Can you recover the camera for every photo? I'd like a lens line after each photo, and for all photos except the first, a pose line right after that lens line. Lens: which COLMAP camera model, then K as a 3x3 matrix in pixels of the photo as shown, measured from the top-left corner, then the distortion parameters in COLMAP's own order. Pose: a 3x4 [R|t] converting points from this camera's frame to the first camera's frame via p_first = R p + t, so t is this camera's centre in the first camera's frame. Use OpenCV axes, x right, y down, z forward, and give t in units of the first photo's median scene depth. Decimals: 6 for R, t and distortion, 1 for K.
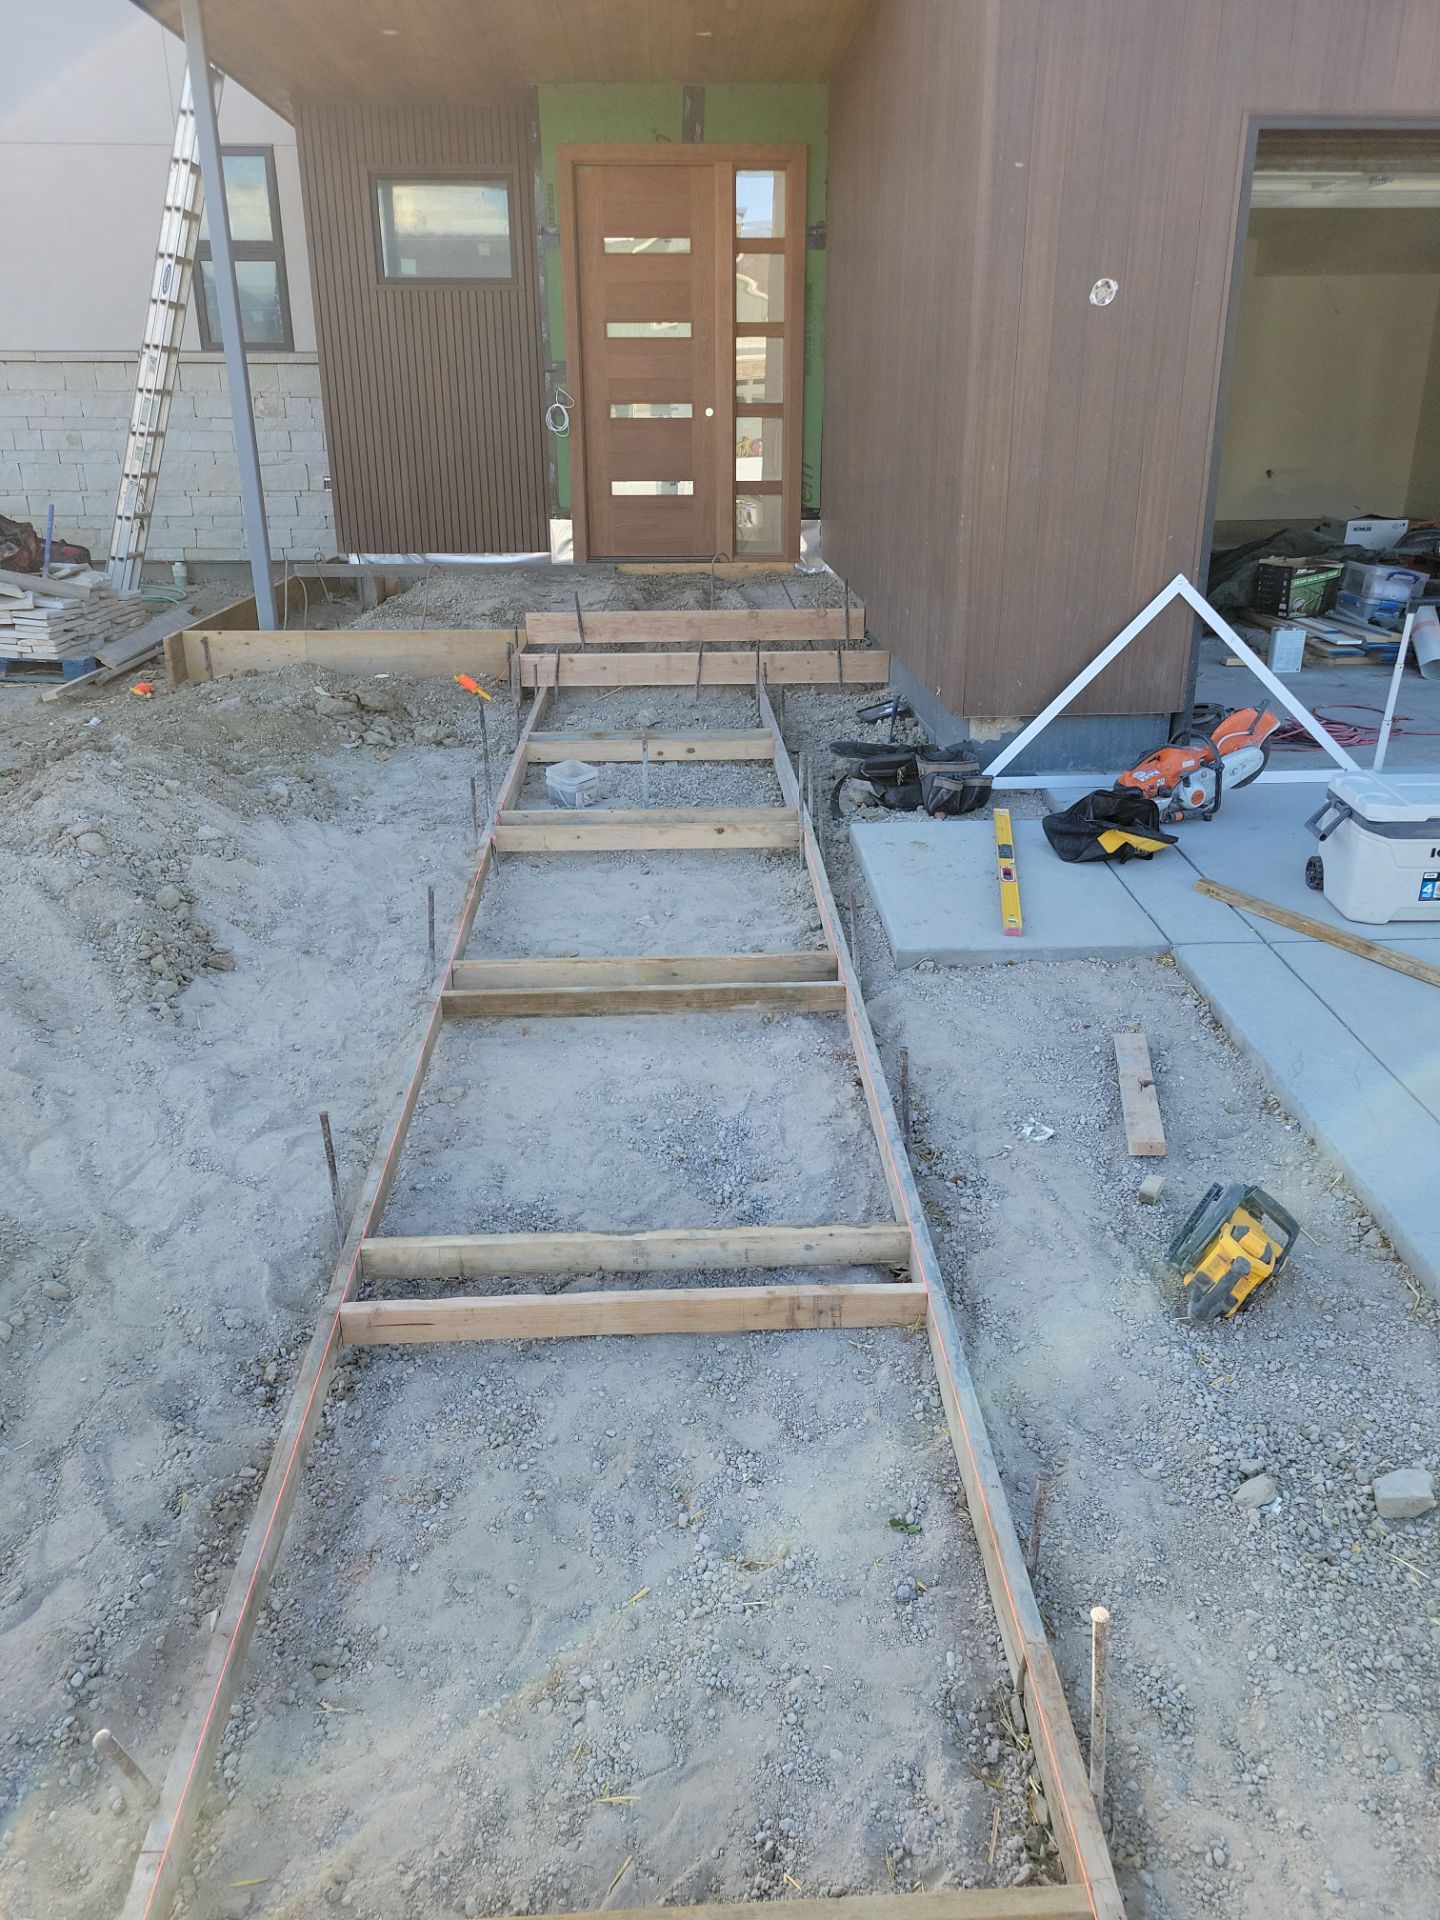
lens RADIAL K [[1444.5, 0, 720.0], [0, 1444.5, 960.0], [0, 0, 1]] dist [0.035483, -0.005218]
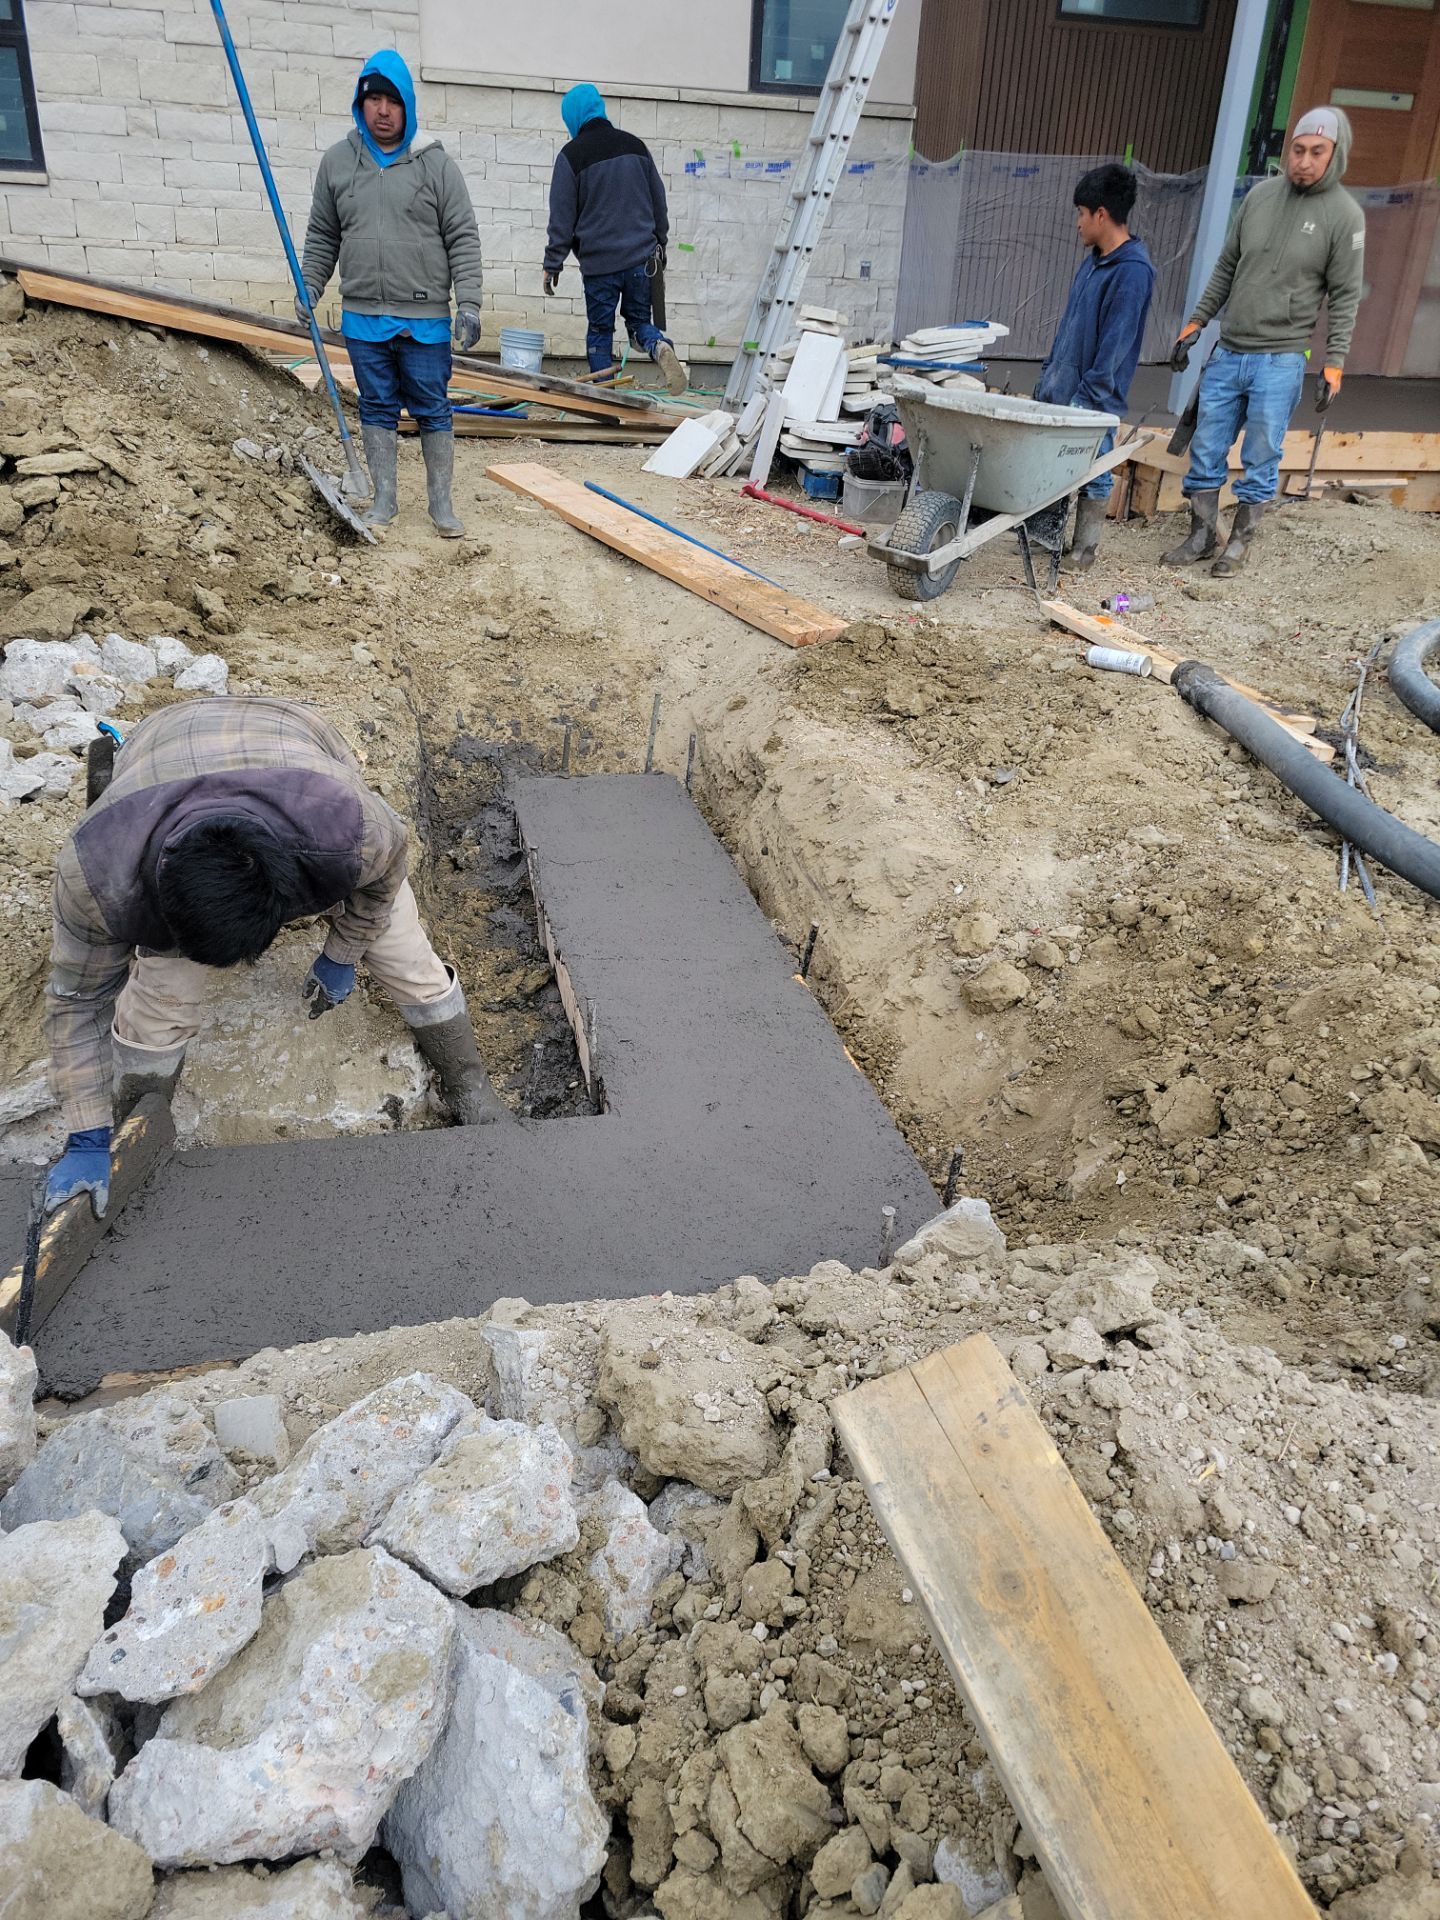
lens RADIAL K [[1437.1, 0, 727.6], [0, 1437.1, 968.1], [0, 0, 1]] dist [0.057449, -0.046988]
pose [[0.978719, -0.047203, 0.199702, -0.640418], [0.024756, 0.993236, 0.113441, -0.027385], [-0.203706, -0.106083, 0.973268, 0.181216]]
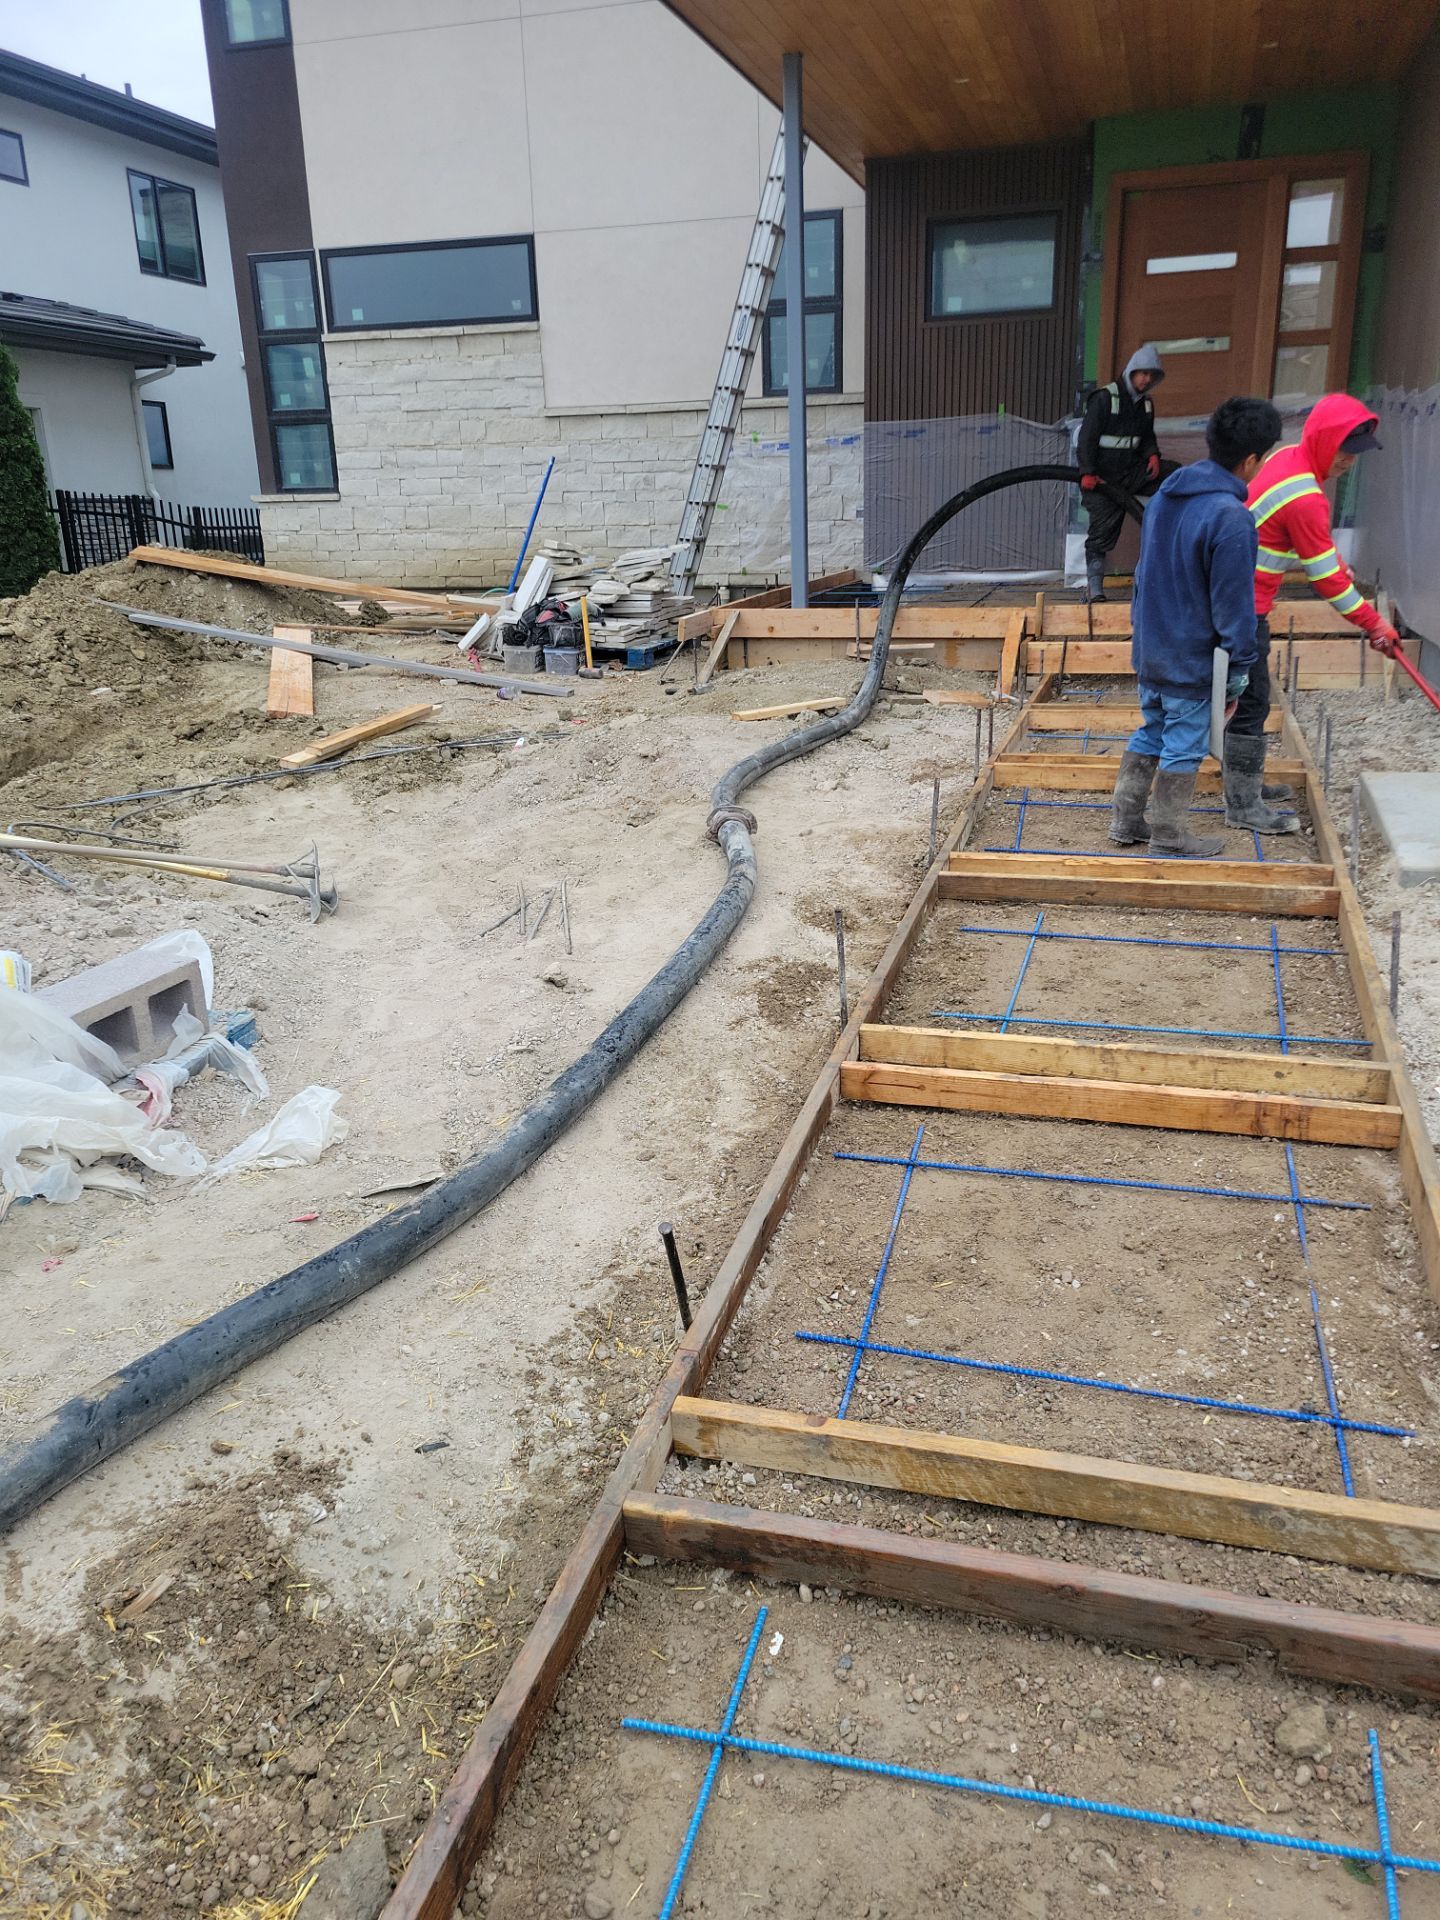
lens RADIAL K [[1437.1, 0, 727.6], [0, 1437.1, 968.1], [0, 0, 1]] dist [0.057449, -0.046988]
pose [[0.945775, 0.077224, -0.315508, 0.002690], [-0.091514, 0.995330, -0.030708, 0.061160], [0.311663, 0.057916, 0.948426, -0.037083]]
